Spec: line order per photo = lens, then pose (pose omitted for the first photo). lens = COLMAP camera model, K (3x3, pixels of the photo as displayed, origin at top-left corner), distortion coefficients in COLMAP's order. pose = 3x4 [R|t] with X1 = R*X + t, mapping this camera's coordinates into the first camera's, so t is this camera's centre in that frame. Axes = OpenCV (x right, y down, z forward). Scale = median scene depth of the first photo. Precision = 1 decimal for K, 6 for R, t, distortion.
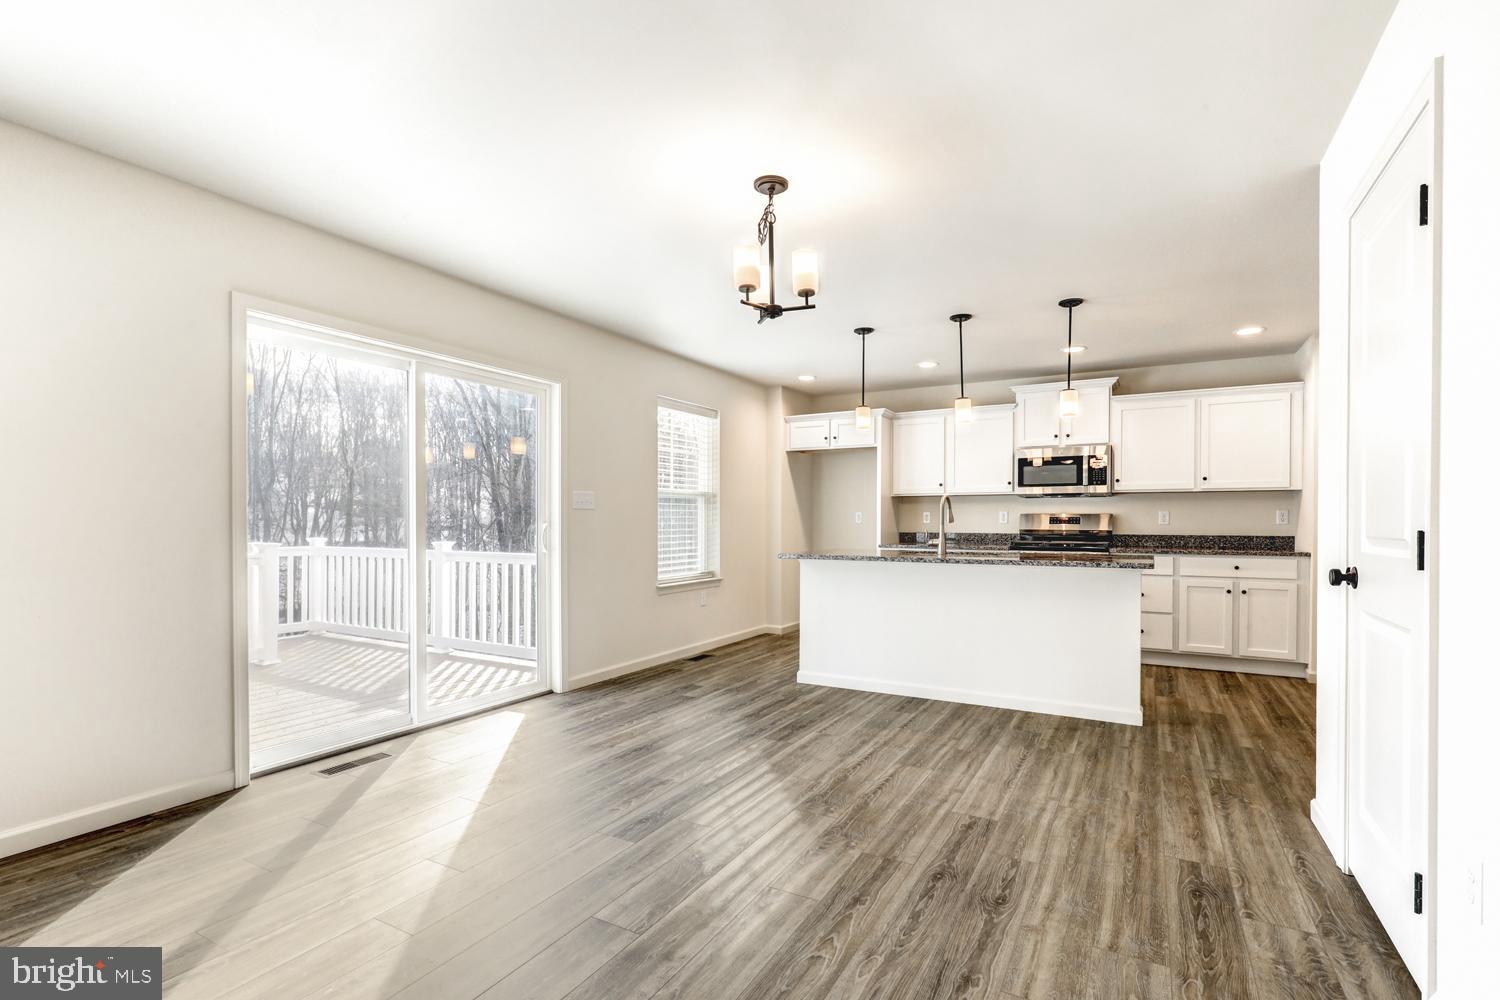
lens RADIAL K [[690.9, 0, 752.9], [0, 690.9, 529.1], [0, 0, 1]] dist [-0.000013, -0.000036]
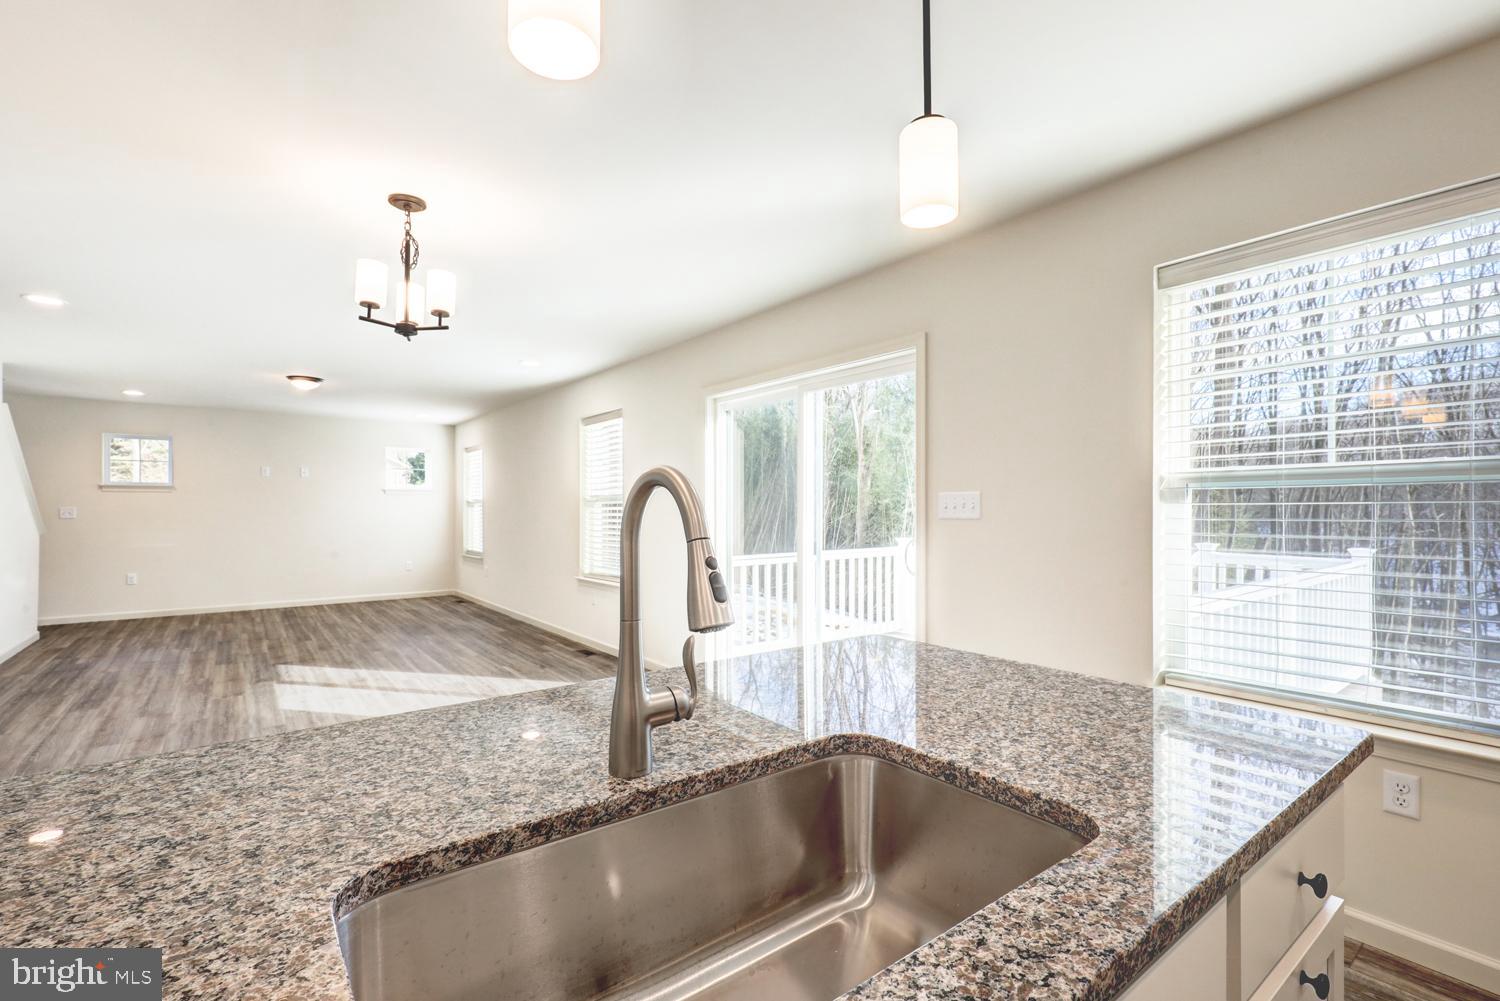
lens RADIAL K [[677.2, 0, 752.1], [0, 677.2, 516.7], [0, 0, 1]] dist [0.000217, 0.000772]
pose [[-0.385250, 0.003359, -0.922806, 0.343228], [-0.008772, 0.999935, 0.007302, -0.029710], [0.922771, 0.010909, -0.385195, 0.861870]]
